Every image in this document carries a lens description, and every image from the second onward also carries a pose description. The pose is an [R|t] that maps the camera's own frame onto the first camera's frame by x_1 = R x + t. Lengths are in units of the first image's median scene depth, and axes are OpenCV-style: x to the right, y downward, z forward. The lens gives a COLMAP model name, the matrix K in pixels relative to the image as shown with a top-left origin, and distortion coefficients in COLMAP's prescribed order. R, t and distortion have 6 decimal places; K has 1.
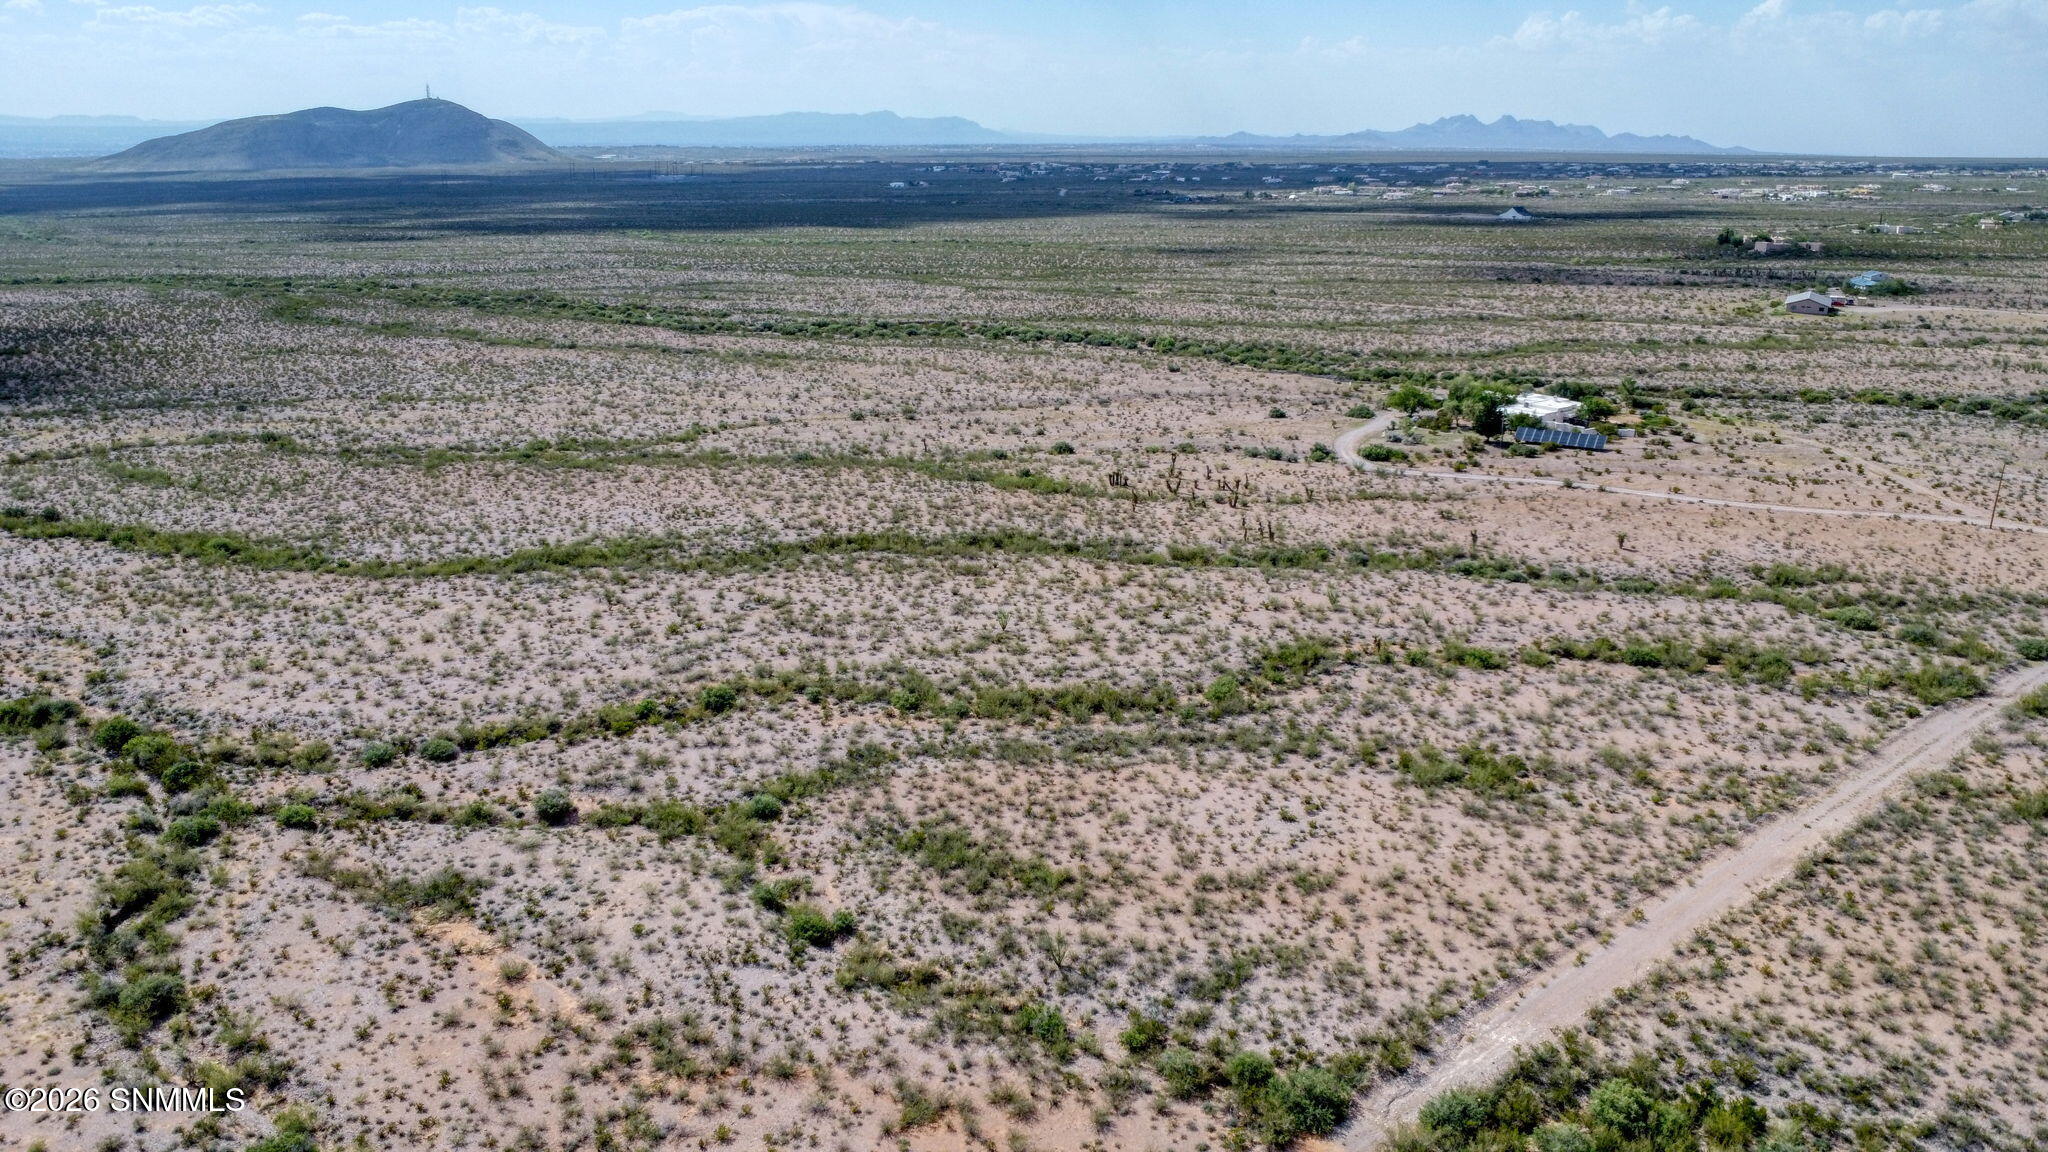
lens RADIAL K [[1487.1, 0, 1029.0], [0, 1487.1, 572.5], [0, 0, 1]] dist [-0.022744, -0.022161]
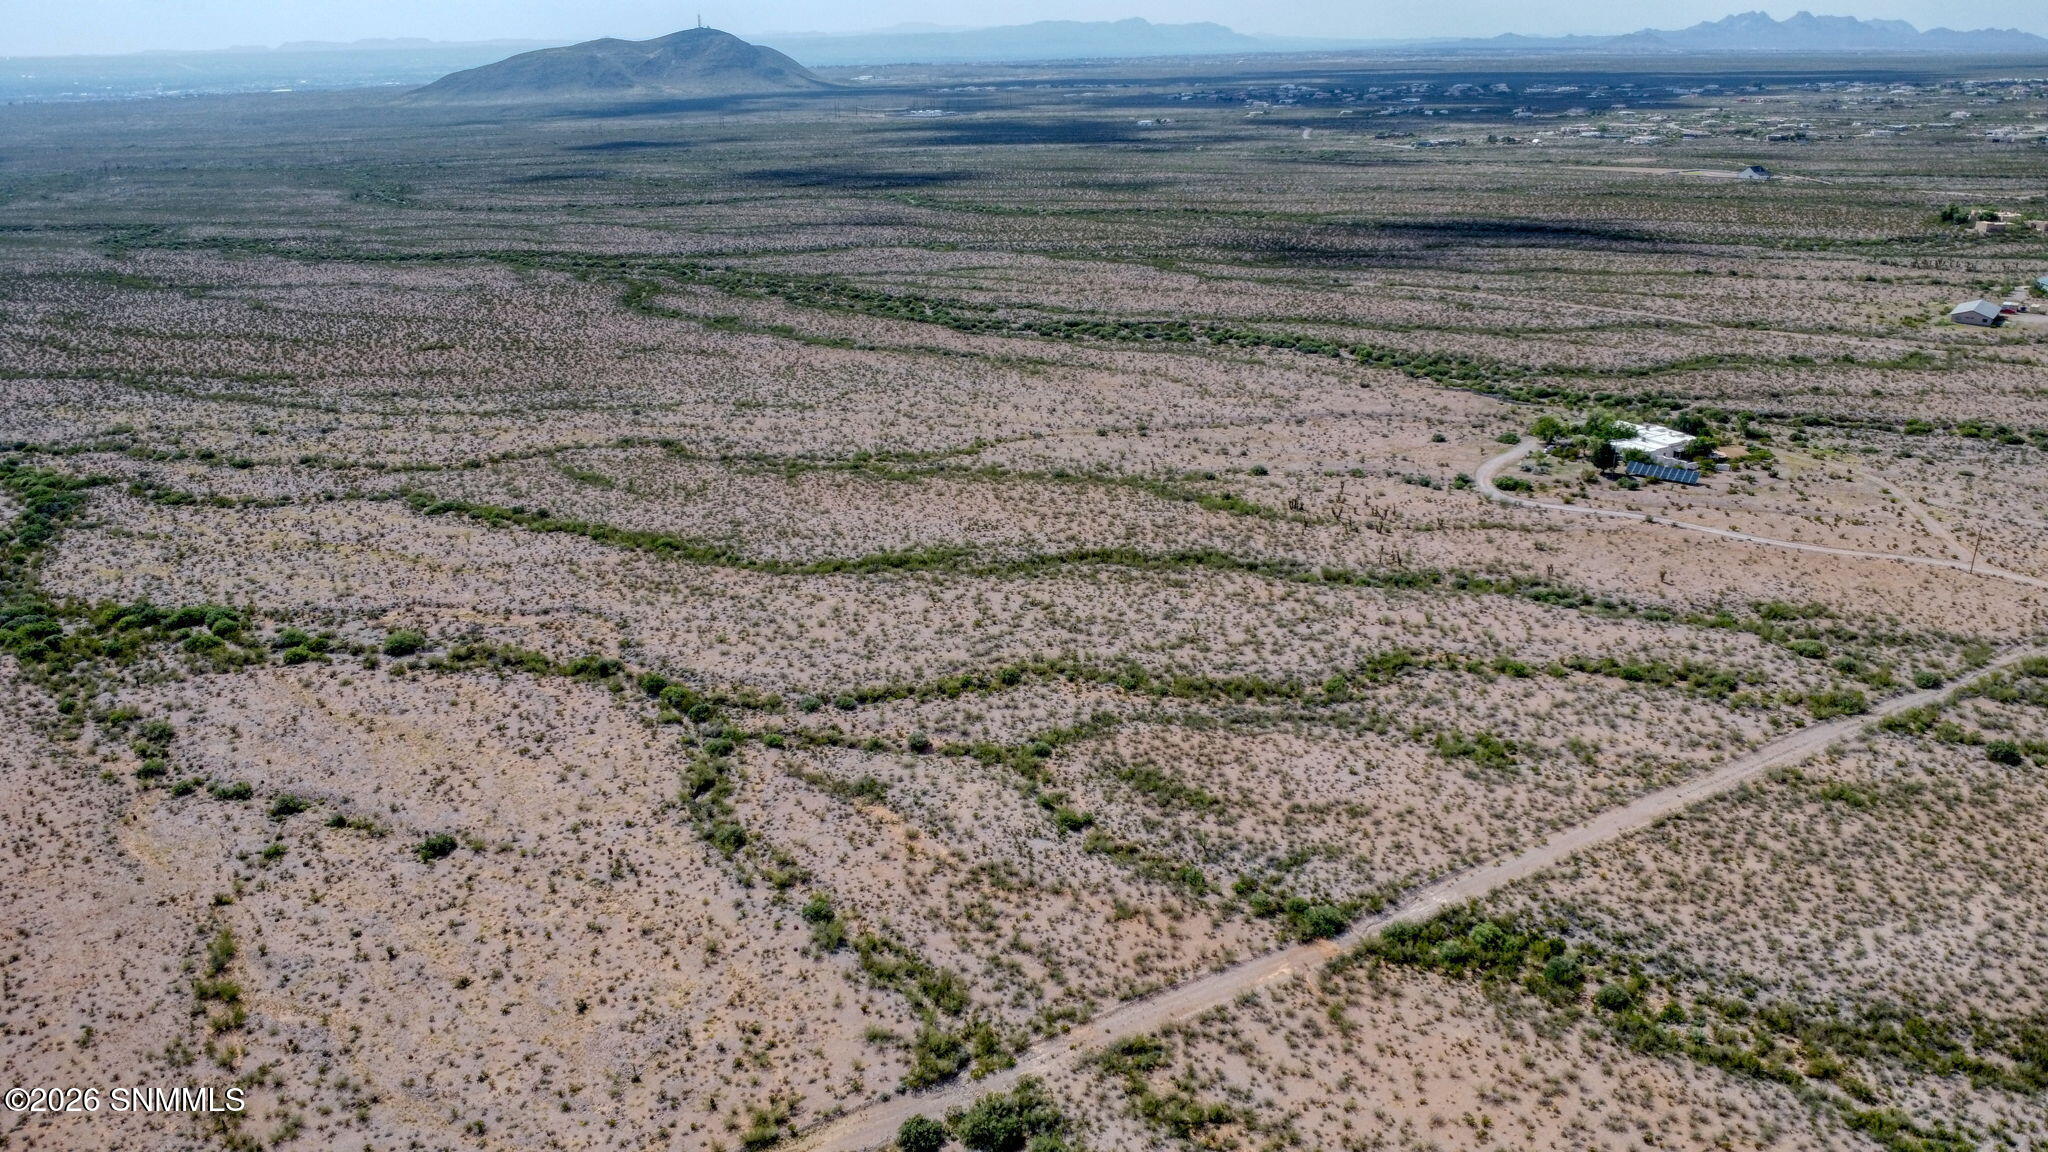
lens RADIAL K [[1487.1, 0, 1029.0], [0, 1487.1, 572.5], [0, 0, 1]] dist [-0.022744, -0.022161]
pose [[0.986931, 0.033874, -0.157542, 0.062858], [-0.024695, 0.997901, 0.059860, -0.133396], [0.159239, -0.055187, 0.985696, -0.613536]]
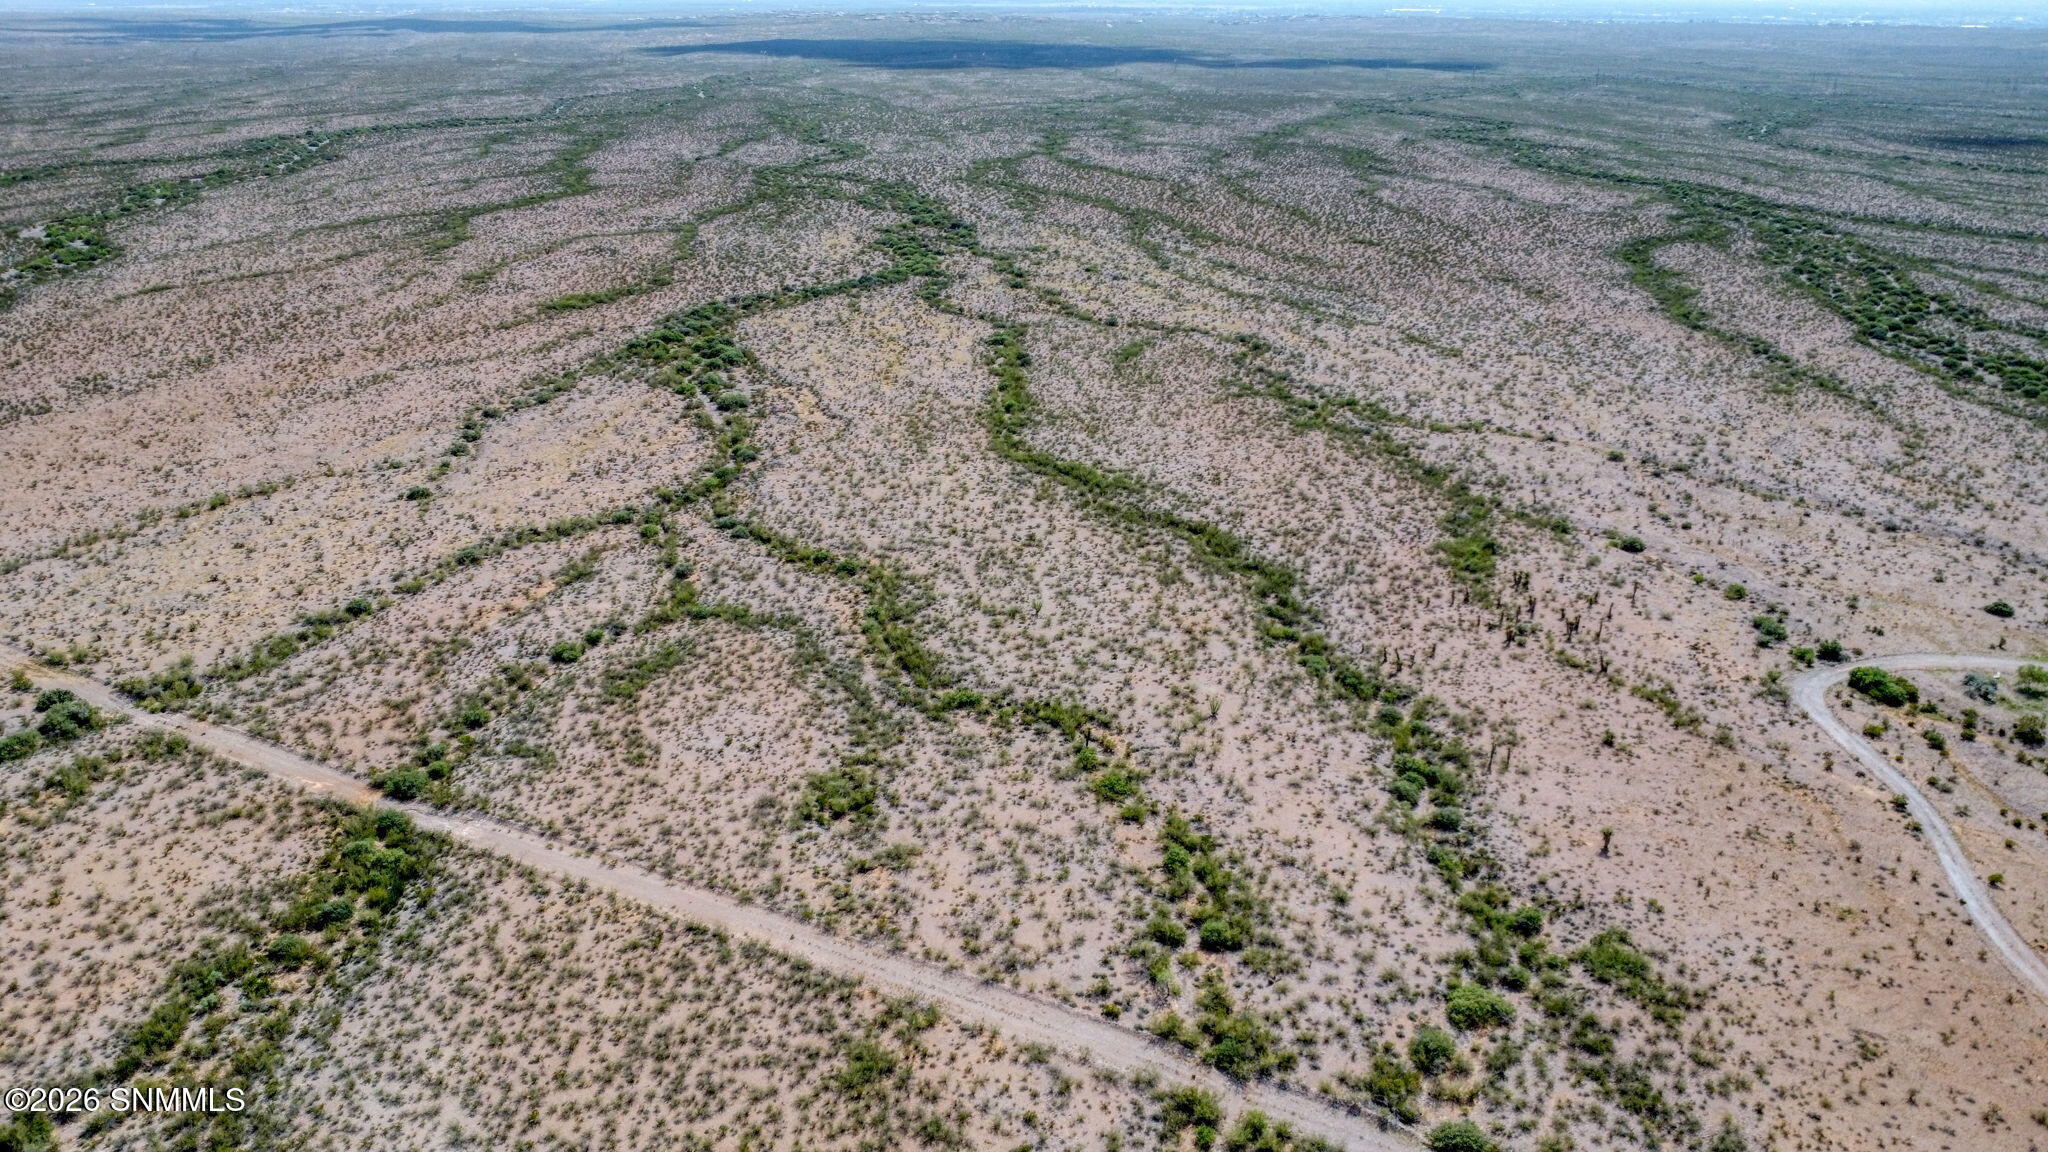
lens RADIAL K [[1487.1, 0, 1029.0], [0, 1487.1, 572.5], [0, 0, 1]] dist [-0.022744, -0.022161]
pose [[0.378317, 0.342337, -0.860047, 1.332030], [-0.266484, 0.930047, 0.252979, -0.393195], [0.886489, 0.133482, 0.443080, 0.531176]]
